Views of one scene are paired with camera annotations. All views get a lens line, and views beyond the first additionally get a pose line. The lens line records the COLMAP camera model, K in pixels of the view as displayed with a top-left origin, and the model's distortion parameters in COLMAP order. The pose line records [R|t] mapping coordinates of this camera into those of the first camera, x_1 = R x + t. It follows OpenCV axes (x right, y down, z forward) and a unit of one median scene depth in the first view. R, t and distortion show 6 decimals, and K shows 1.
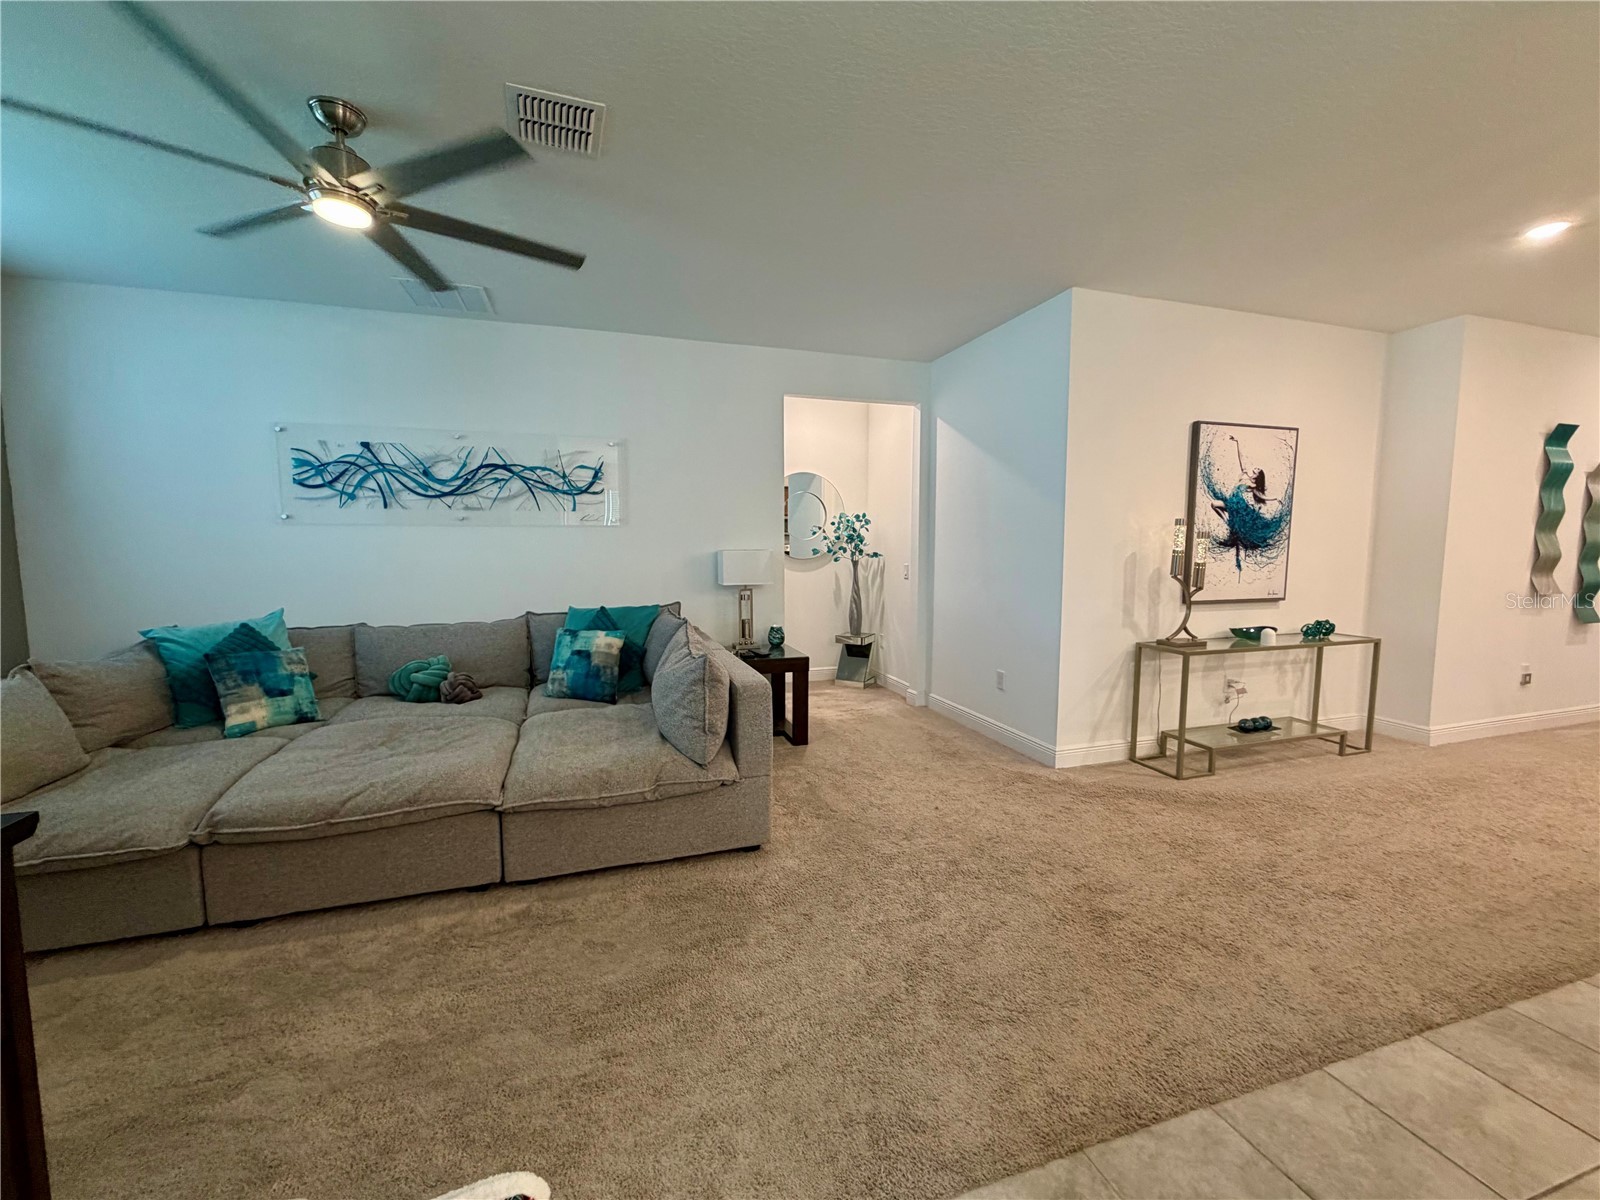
lens RADIAL K [[639.7, 0, 798.0], [0, 639.7, 599.8], [0, 0, 1]] dist [-0.001407, 0.000377]
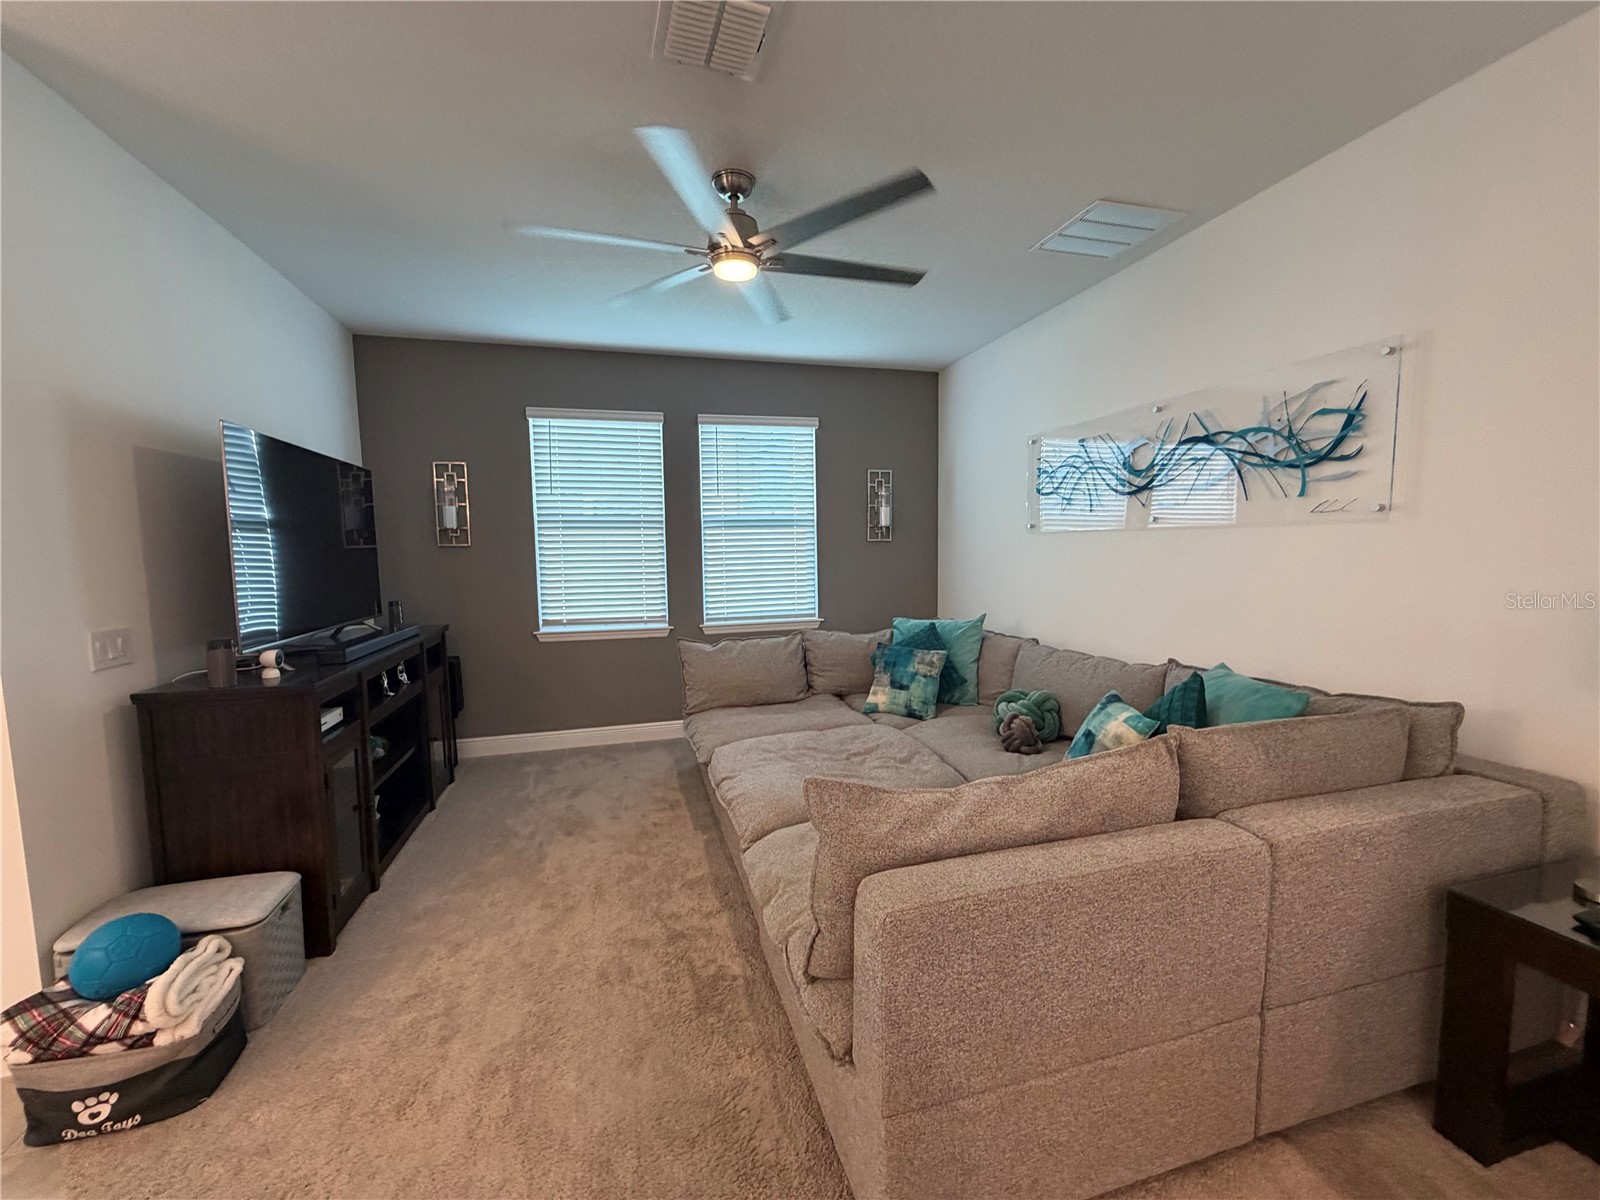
lens RADIAL K [[639.7, 0, 794.7], [0, 639.7, 601.9], [0, 0, 1]] dist [-0.001407, 0.000377]
pose [[-0.042575, 0.088792, -0.995140, 0.312100], [-0.072140, 0.993170, 0.091703, -0.092327], [0.996485, 0.075693, -0.035879, 0.811823]]
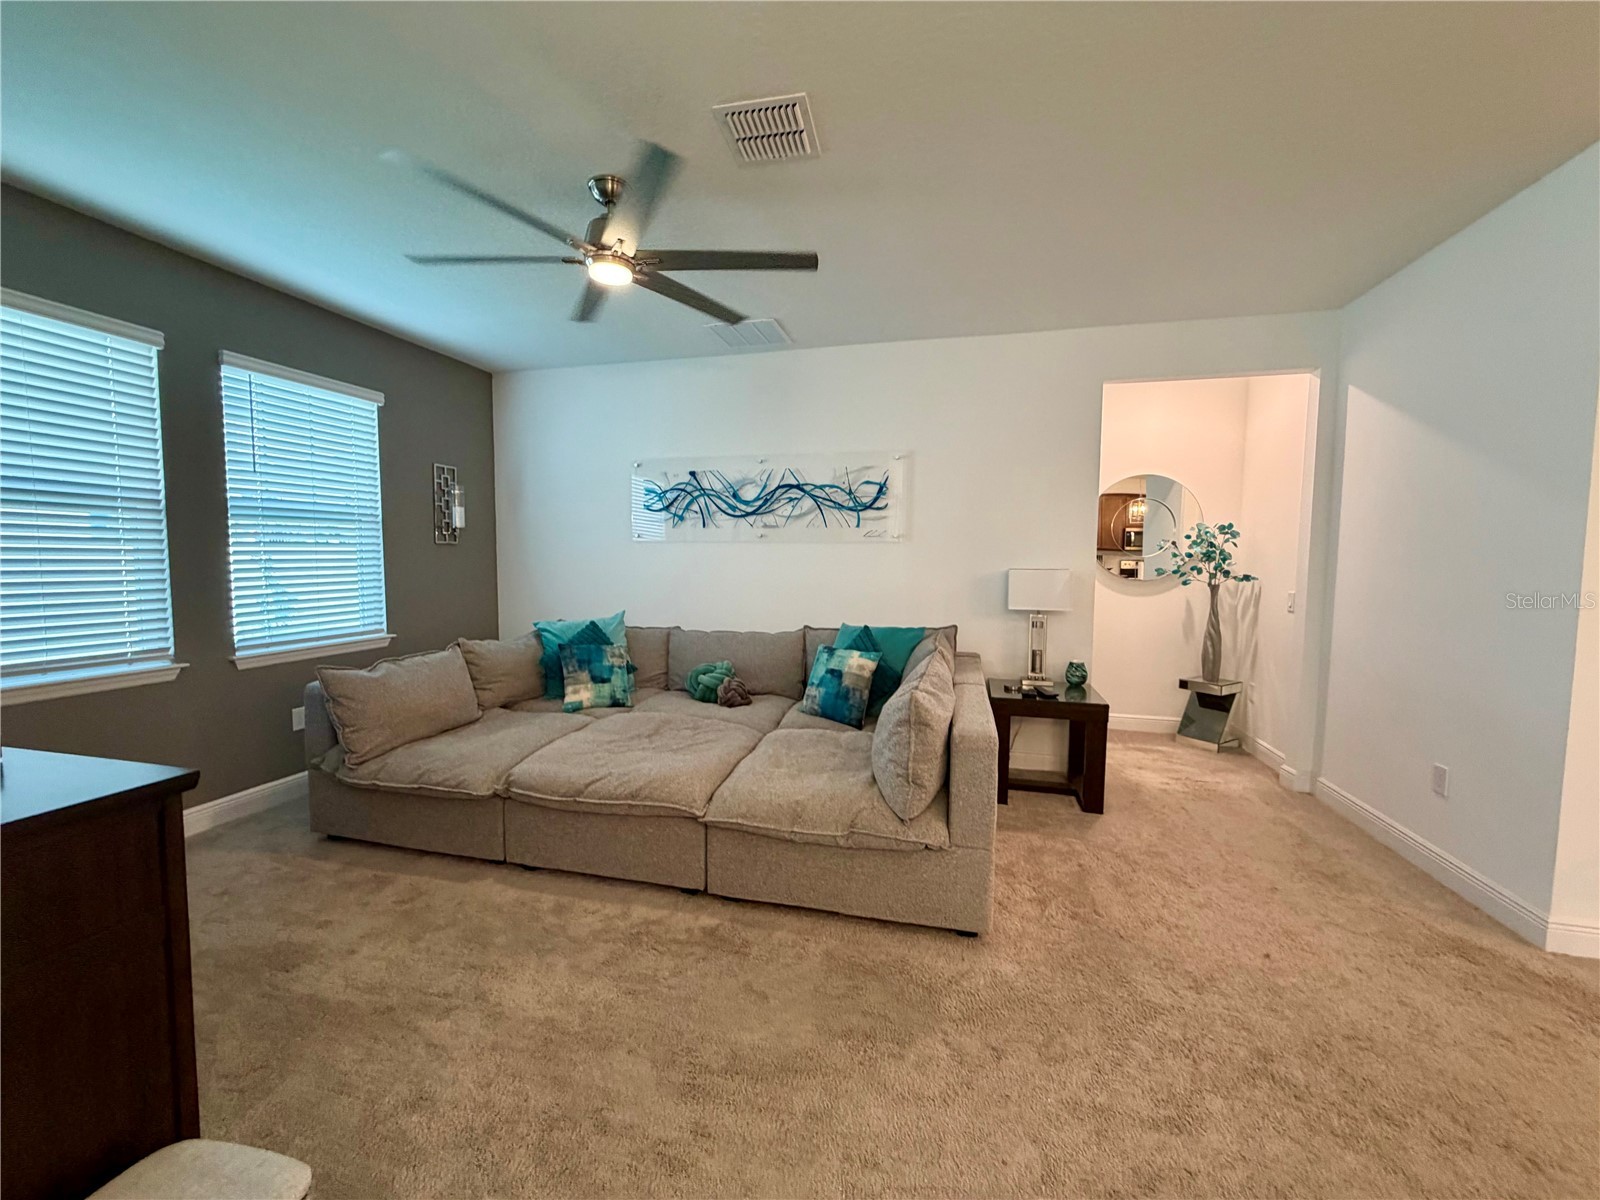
lens RADIAL K [[639.7, 0, 797.0], [0, 639.7, 600.6], [0, 0, 1]] dist [-0.001407, 0.000377]
pose [[0.845018, 0.044229, -0.532905, 0.144671], [-0.055257, 0.998461, -0.004753, -0.020344], [0.531875, 0.033463, 0.846162, 0.153212]]
